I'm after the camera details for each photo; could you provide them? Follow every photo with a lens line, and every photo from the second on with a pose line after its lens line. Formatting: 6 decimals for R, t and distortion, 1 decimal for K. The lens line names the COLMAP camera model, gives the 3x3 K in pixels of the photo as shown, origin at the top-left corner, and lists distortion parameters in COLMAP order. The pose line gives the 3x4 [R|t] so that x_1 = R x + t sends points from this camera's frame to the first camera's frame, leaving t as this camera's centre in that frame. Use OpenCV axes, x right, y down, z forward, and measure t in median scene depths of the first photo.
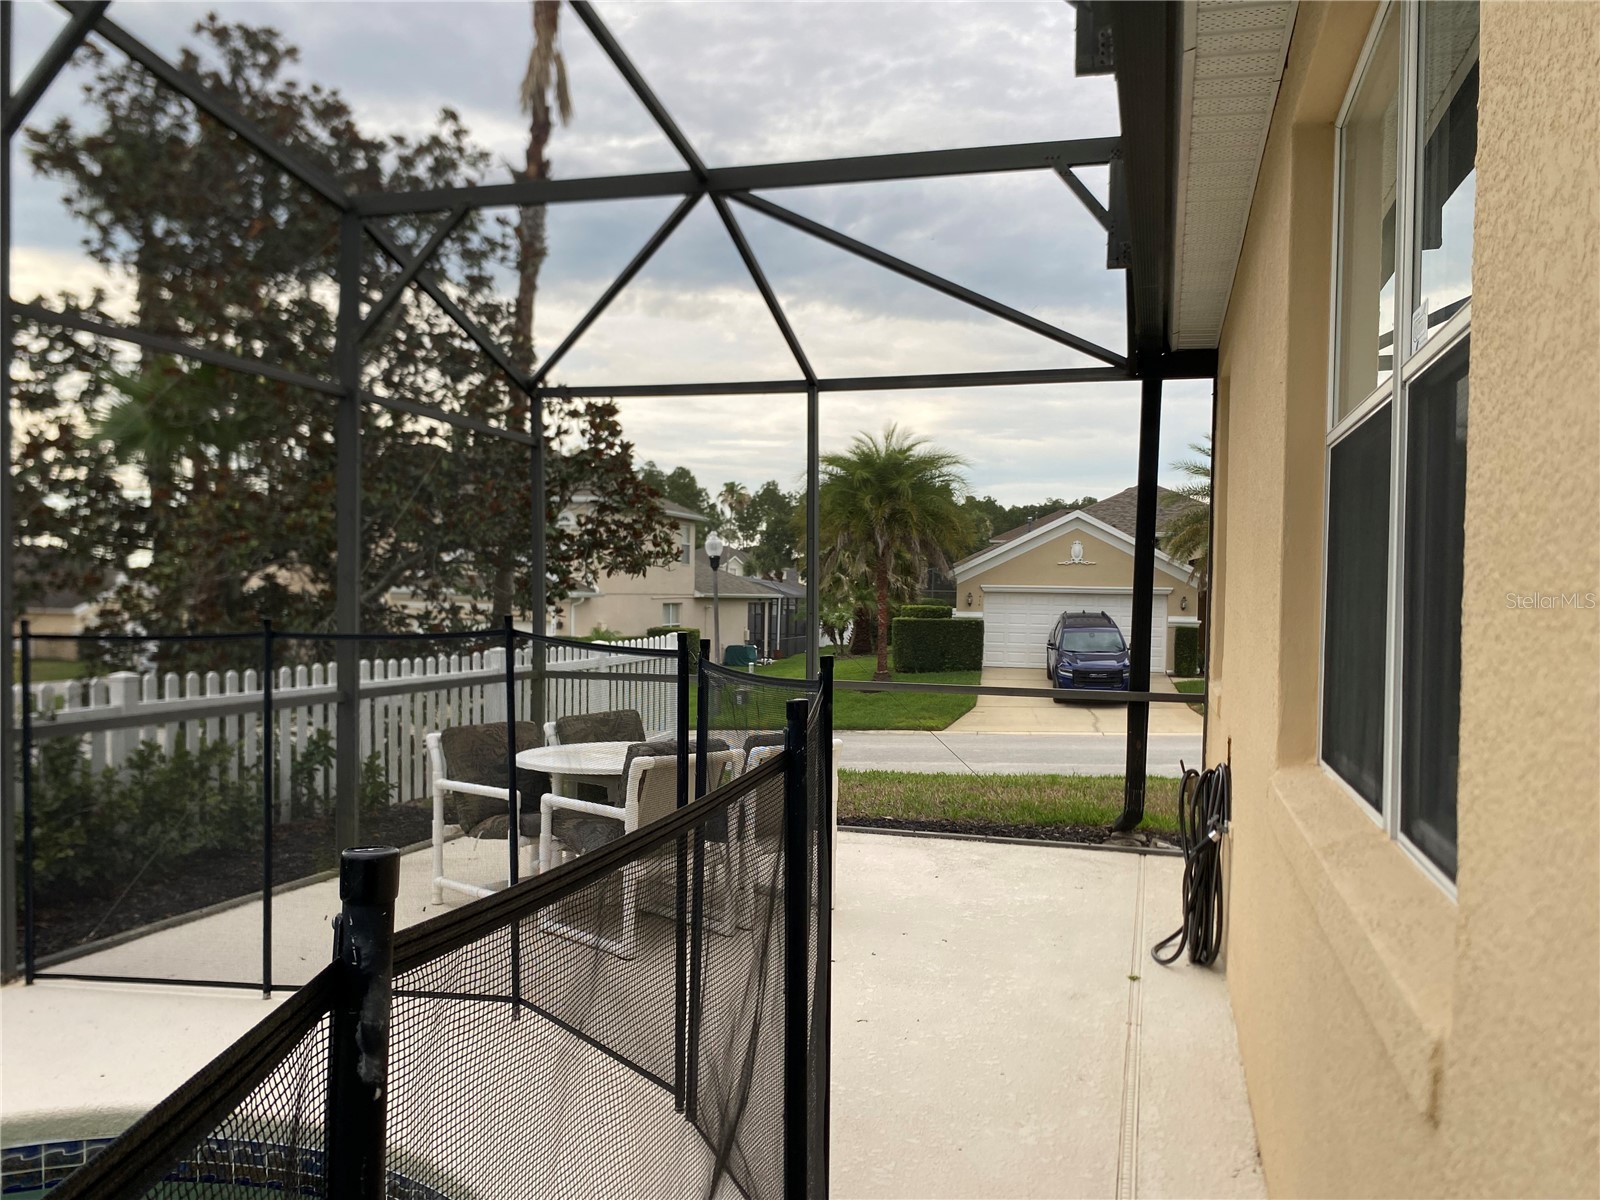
lens RADIAL K [[1215.0, 0, 781.0], [0, 1215.0, 627.6], [0, 0, 1]] dist [0.044766, -0.062682]
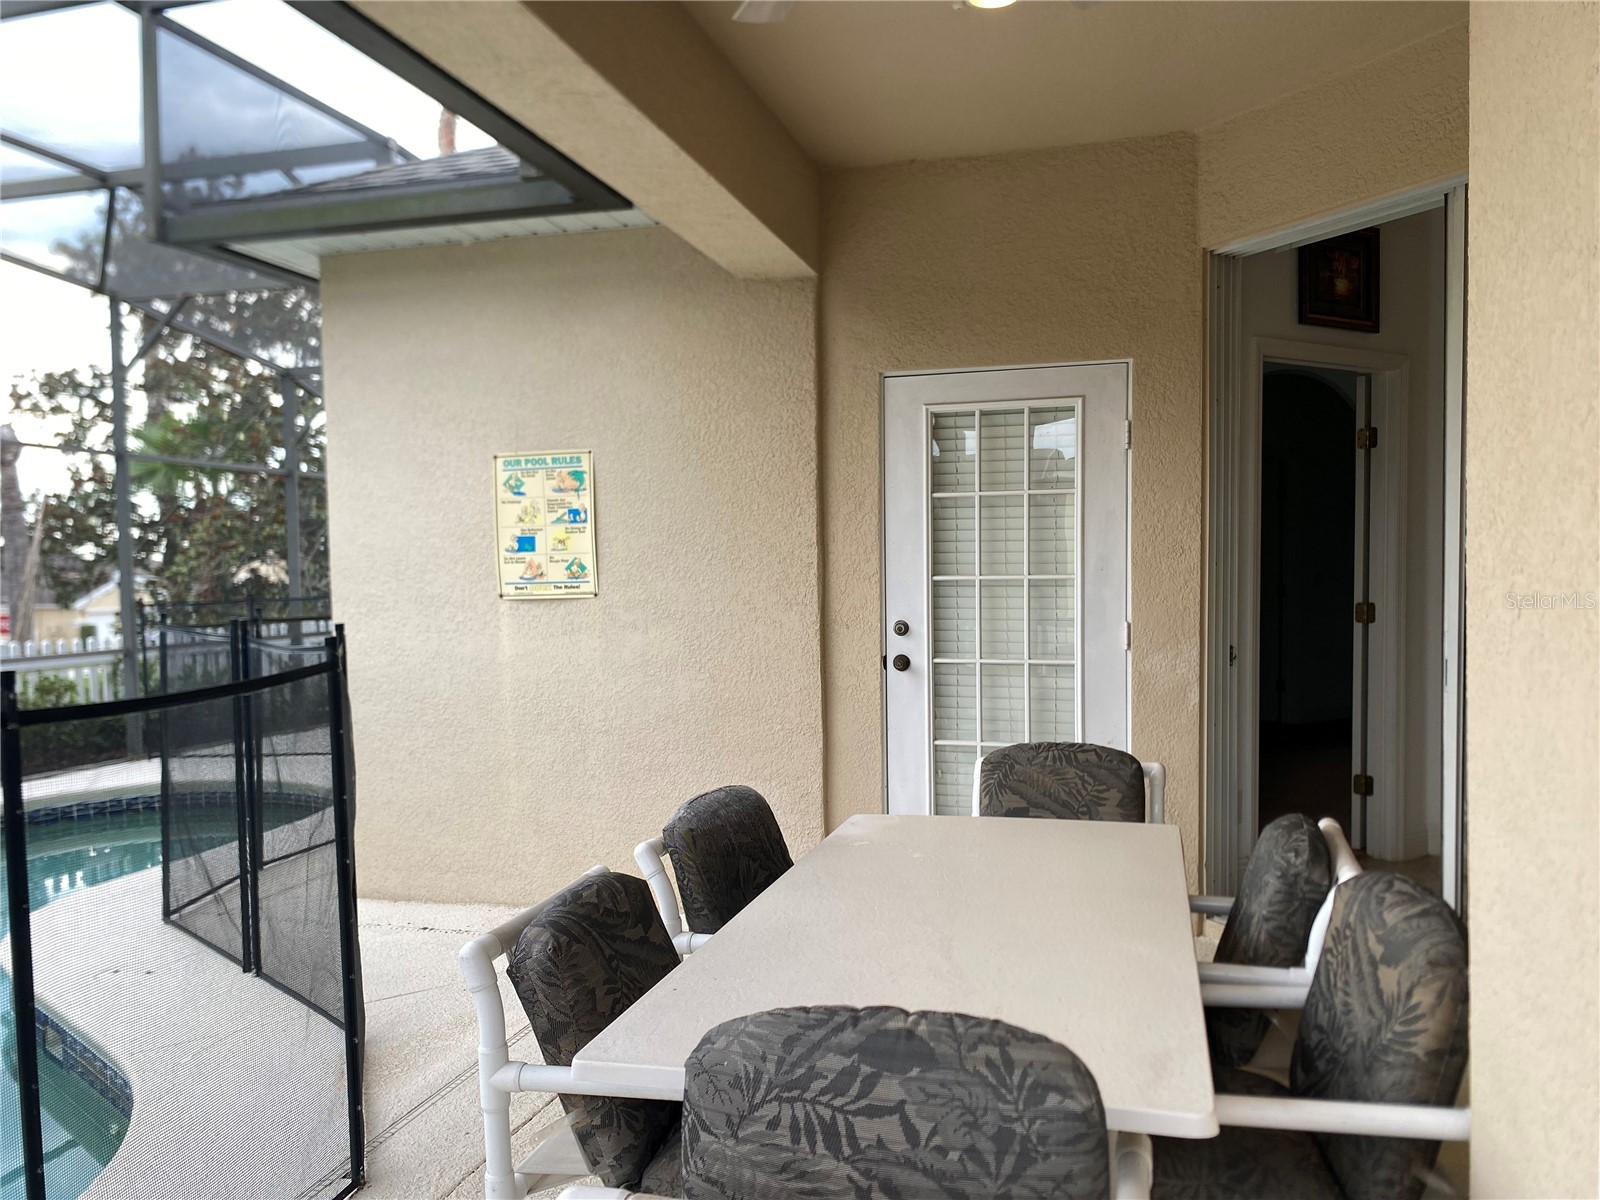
lens RADIAL K [[1215.0, 0, 802.3], [0, 1215.0, 620.2], [0, 0, 1]] dist [0.044766, -0.062682]
pose [[0.999079, -0.036672, 0.022257, 0.166308], [0.036317, 0.999210, 0.016145, 0.014359], [-0.022832, -0.015322, 0.999622, -0.391427]]
